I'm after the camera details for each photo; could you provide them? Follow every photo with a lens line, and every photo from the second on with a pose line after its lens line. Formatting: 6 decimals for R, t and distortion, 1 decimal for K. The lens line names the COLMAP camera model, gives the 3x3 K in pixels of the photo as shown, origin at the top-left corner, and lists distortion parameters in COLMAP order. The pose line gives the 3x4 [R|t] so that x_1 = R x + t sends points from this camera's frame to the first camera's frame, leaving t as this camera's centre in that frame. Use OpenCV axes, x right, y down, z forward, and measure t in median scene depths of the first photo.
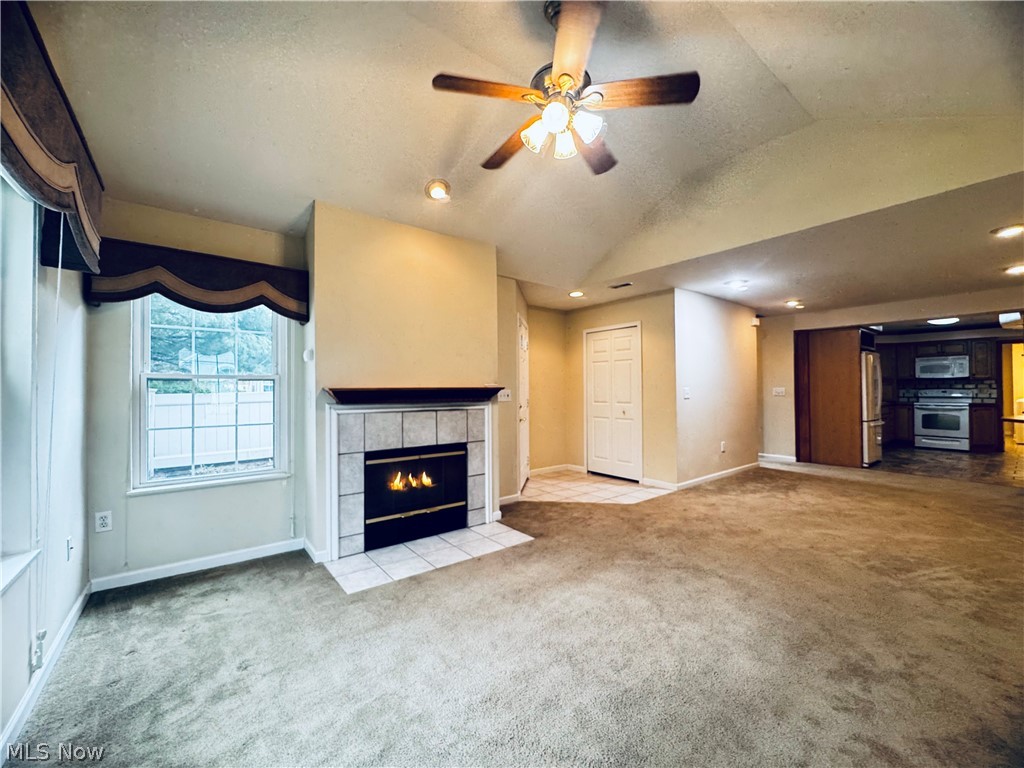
lens RADIAL K [[411.3, 0, 511.7], [0, 411.3, 383.0], [0, 0, 1]] dist [-0.003228, 0.000397]
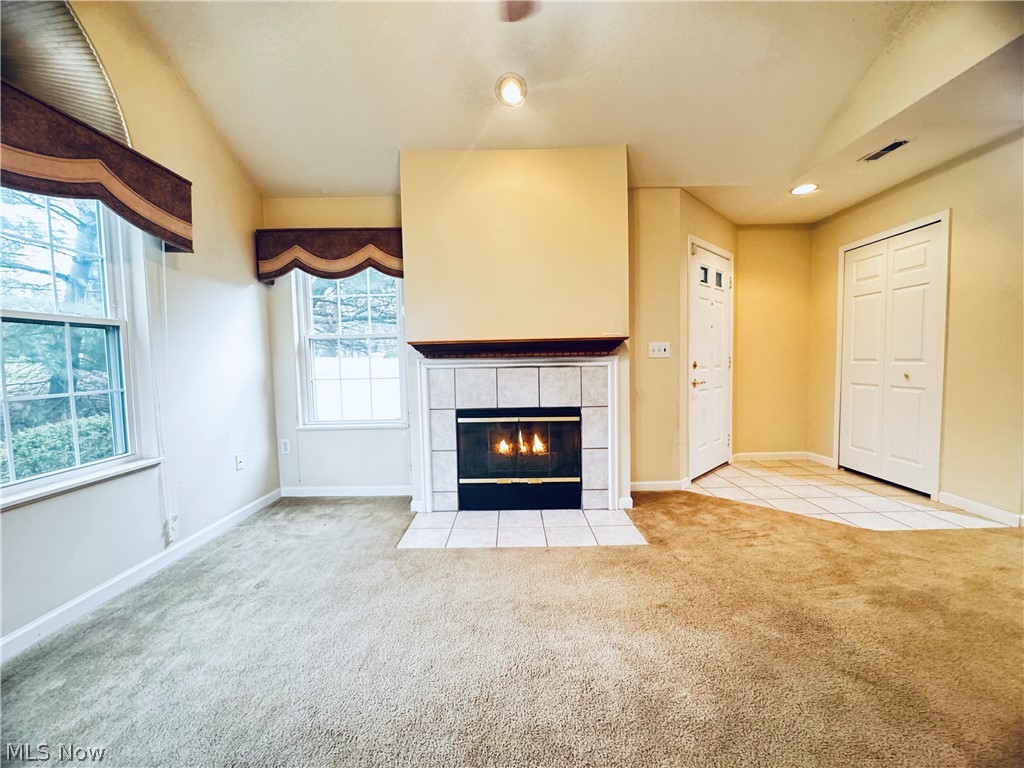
lens RADIAL K [[411.3, 0, 510.8], [0, 411.3, 382.7], [0, 0, 1]] dist [-0.003228, 0.000397]
pose [[0.787347, 0.024021, -0.616042, 0.327234], [0.026033, 0.997054, 0.072150, 0.041189], [0.615960, -0.072845, 0.784402, 0.331092]]
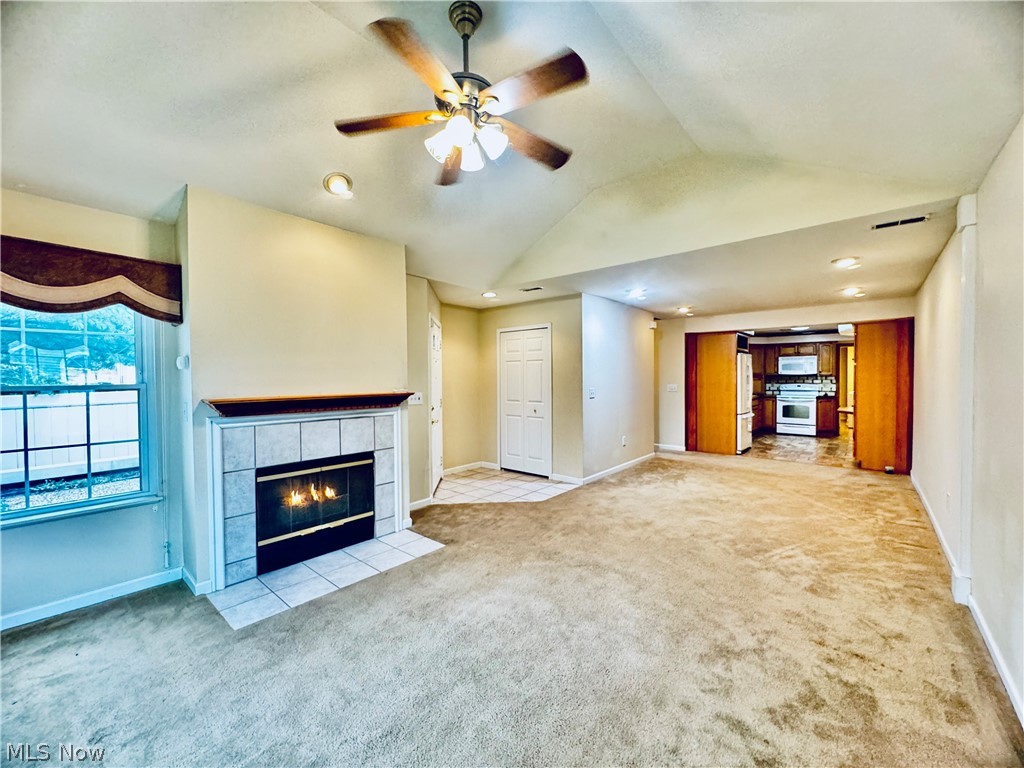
lens RADIAL K [[411.3, 0, 511.0], [0, 411.3, 382.3], [0, 0, 1]] dist [-0.003228, 0.000397]
pose [[0.980678, -0.002737, 0.195610, 0.019979], [-0.002488, 0.999647, 0.026459, -0.047649], [-0.195613, -0.026434, 0.980325, 0.001610]]
